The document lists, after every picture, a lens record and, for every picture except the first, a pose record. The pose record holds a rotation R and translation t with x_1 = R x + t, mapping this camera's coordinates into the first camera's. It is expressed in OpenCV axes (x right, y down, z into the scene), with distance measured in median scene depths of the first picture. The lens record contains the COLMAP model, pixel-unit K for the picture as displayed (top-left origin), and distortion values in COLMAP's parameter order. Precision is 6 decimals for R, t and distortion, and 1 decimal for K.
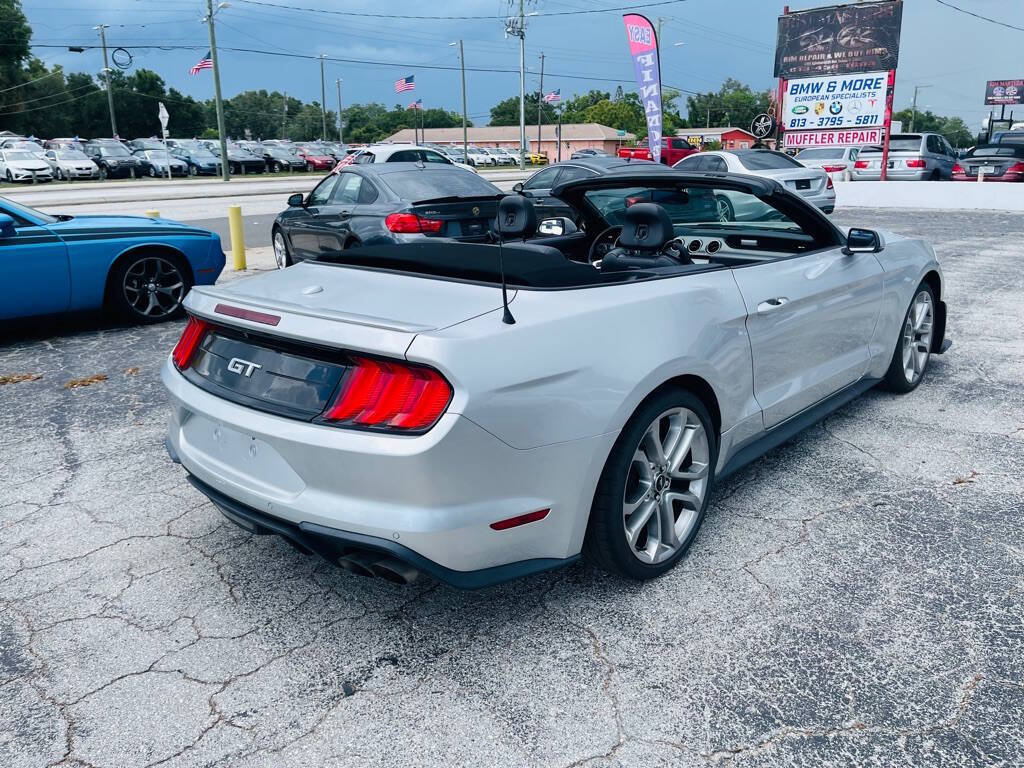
lens RADIAL K [[768.0, 0, 520.3], [0, 768.0, 384.1], [0, 0, 1]] dist [0.082881, -0.109026]
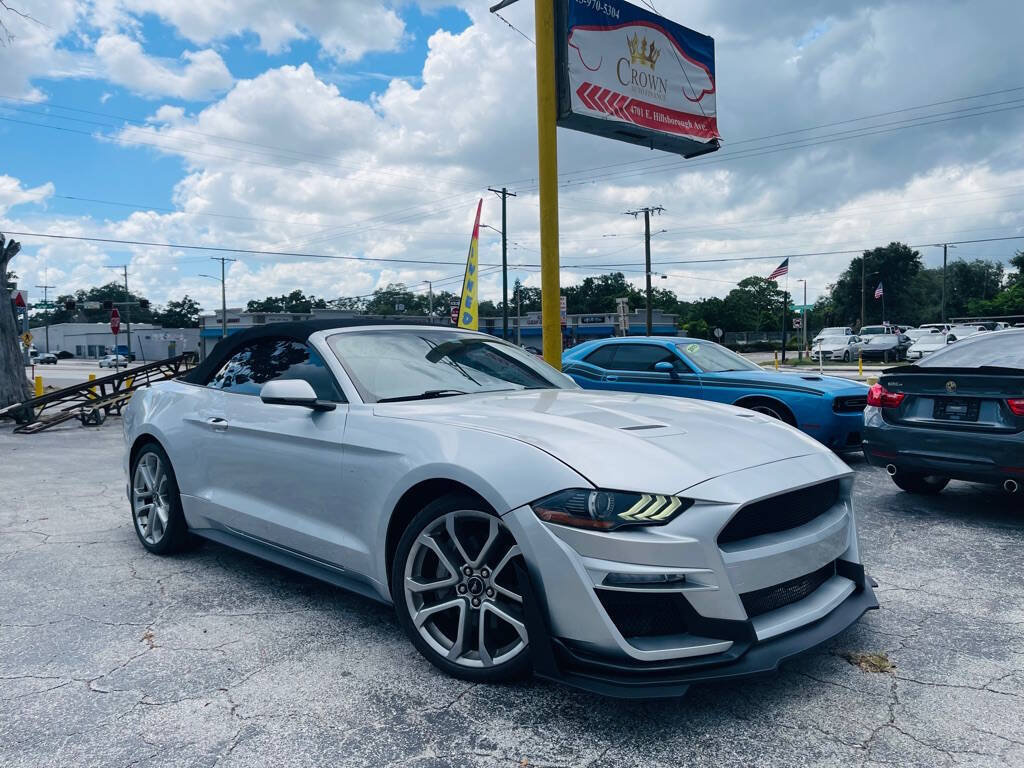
lens RADIAL K [[774.9, 0, 520.5], [0, 774.9, 371.9], [0, 0, 1]] dist [0.082009, -0.109300]
pose [[-0.033760, 0.044018, -0.998460, 0.277159], [-0.275263, 0.959982, 0.051629, -0.066563], [0.960776, 0.276582, -0.020293, 0.254353]]
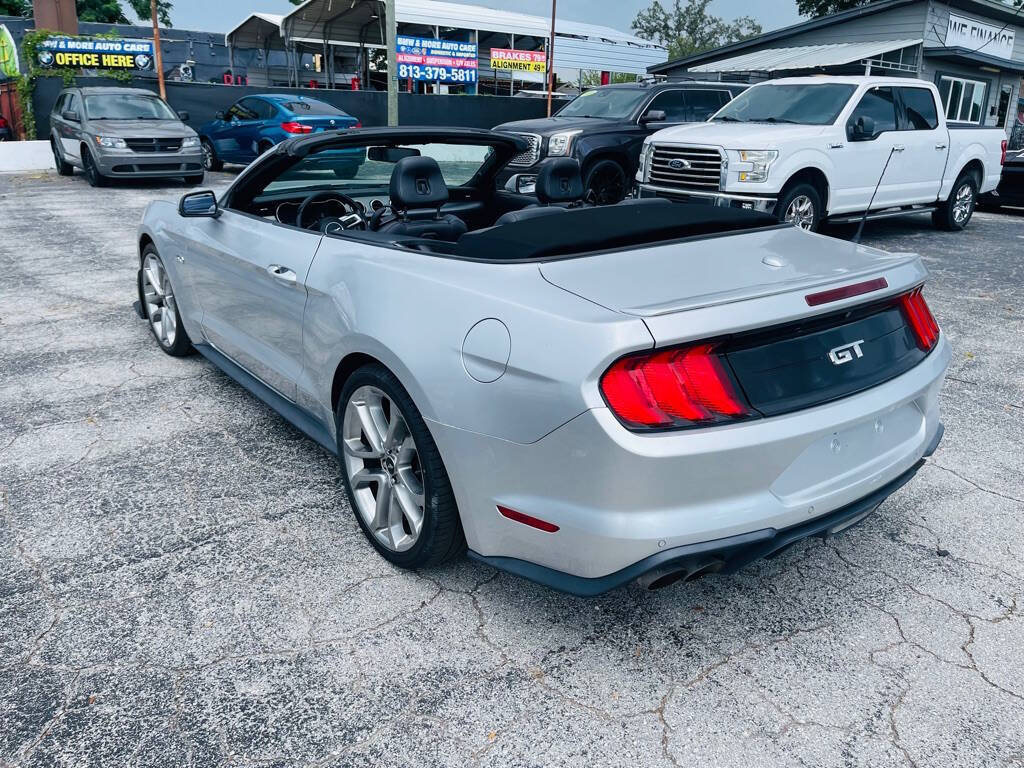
lens RADIAL K [[774.9, 0, 520.5], [0, 774.9, 371.9], [0, 0, 1]] dist [0.082009, -0.109300]
pose [[0.152913, -0.292007, 0.944113, -0.168203], [0.260676, 0.933431, 0.246483, -0.042377], [-0.953240, 0.208417, 0.218853, 0.154843]]
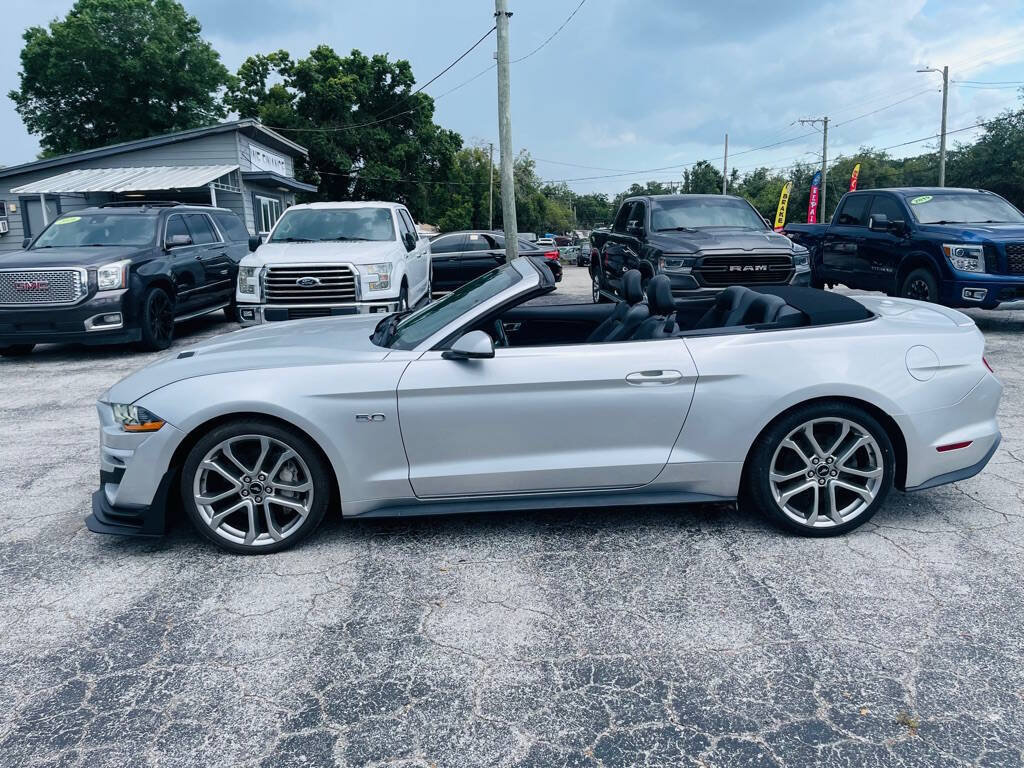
lens RADIAL K [[768.0, 0, 520.3], [0, 768.0, 384.1], [0, 0, 1]] dist [0.082881, -0.109026]
pose [[-0.711435, -0.107896, 0.694419, -0.128704], [0.240135, 0.891339, 0.384512, -0.116828], [-0.660450, 0.440310, -0.608221, 0.377599]]
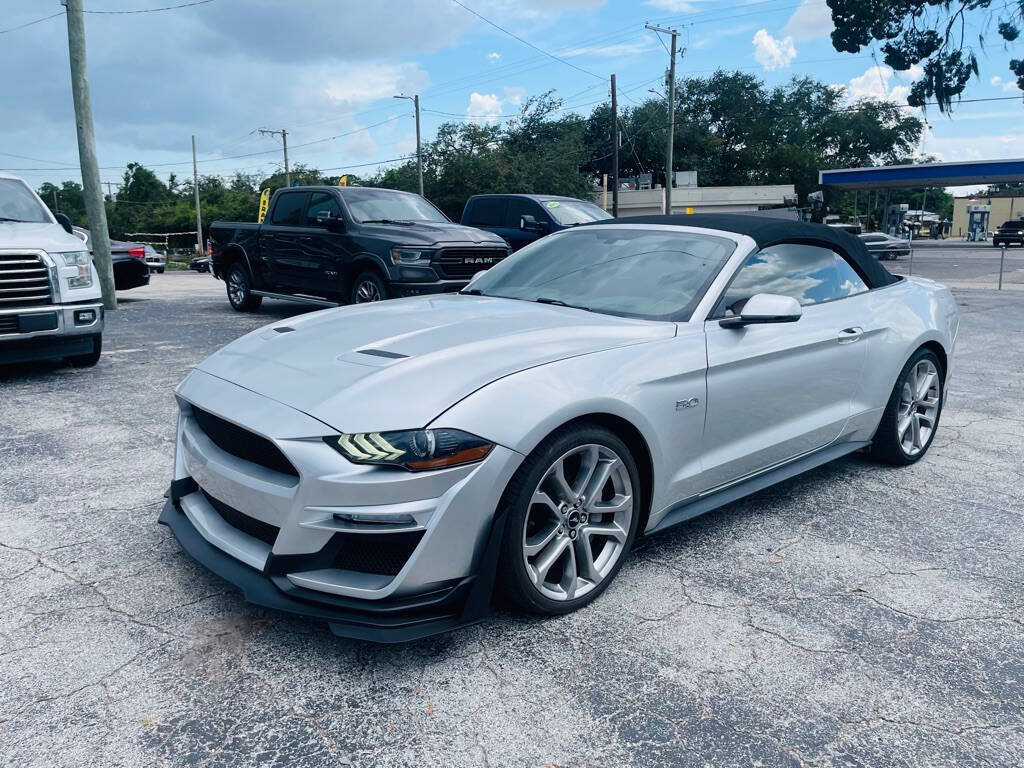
lens RADIAL K [[767.4, 0, 506.4], [0, 767.4, 382.1], [0, 0, 1]] dist [0.084716, -0.111484]
pose [[-0.995138, -0.002269, 0.098460, 0.055962], [0.044475, 0.881637, 0.469828, -0.124646], [-0.087872, 0.471923, -0.877250, 0.430538]]
